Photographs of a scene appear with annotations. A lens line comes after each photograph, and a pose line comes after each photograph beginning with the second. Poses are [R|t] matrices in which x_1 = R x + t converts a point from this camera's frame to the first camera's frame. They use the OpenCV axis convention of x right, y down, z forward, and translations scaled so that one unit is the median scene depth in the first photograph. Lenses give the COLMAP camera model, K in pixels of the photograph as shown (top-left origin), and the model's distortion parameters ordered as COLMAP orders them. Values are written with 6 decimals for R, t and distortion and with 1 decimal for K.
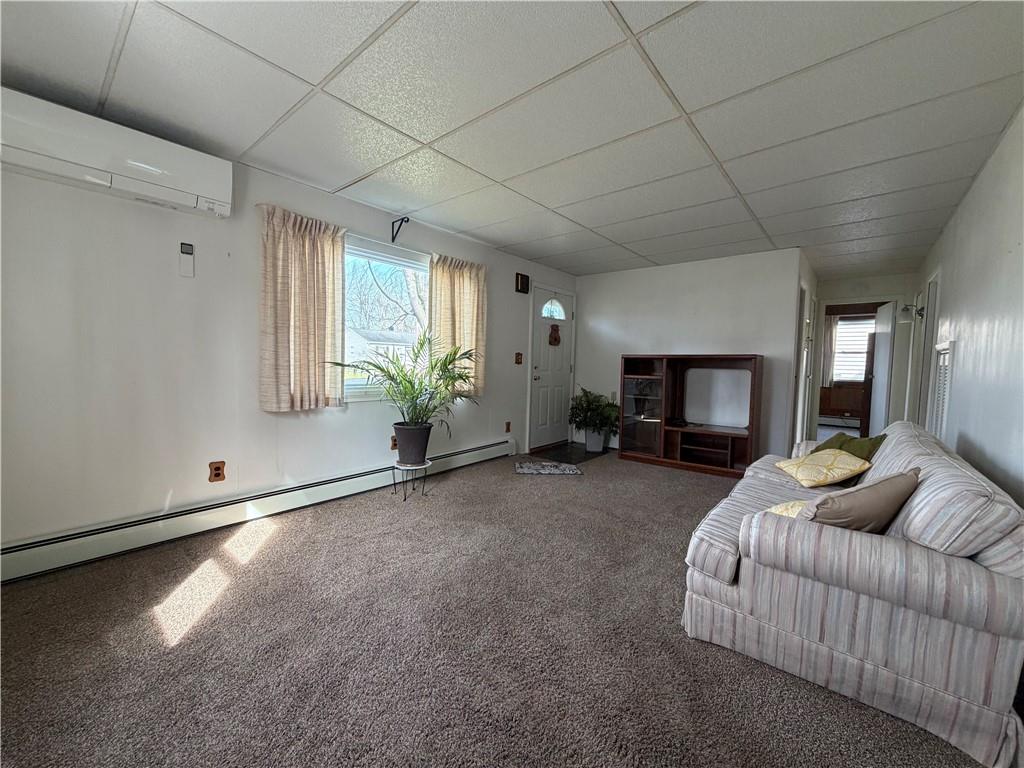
lens RADIAL K [[407.5, 0, 511.5], [0, 407.5, 390.4], [0, 0, 1]] dist [0.002148, 0.000299]
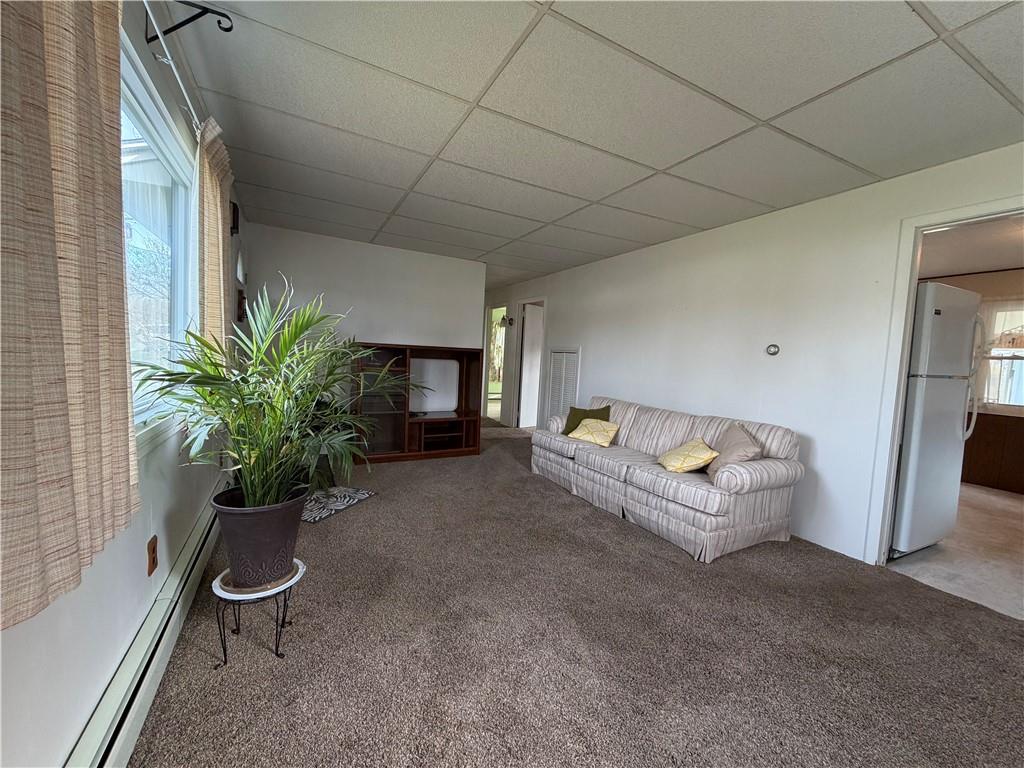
lens RADIAL K [[407.5, 0, 512.3], [0, 407.5, 382.1], [0, 0, 1]] dist [0.002148, 0.000299]
pose [[0.369029, -0.052333, 0.927944, -0.438265], [0.018788, 0.998630, 0.048848, -0.043385], [-0.929228, -0.000592, 0.369506, 0.443315]]
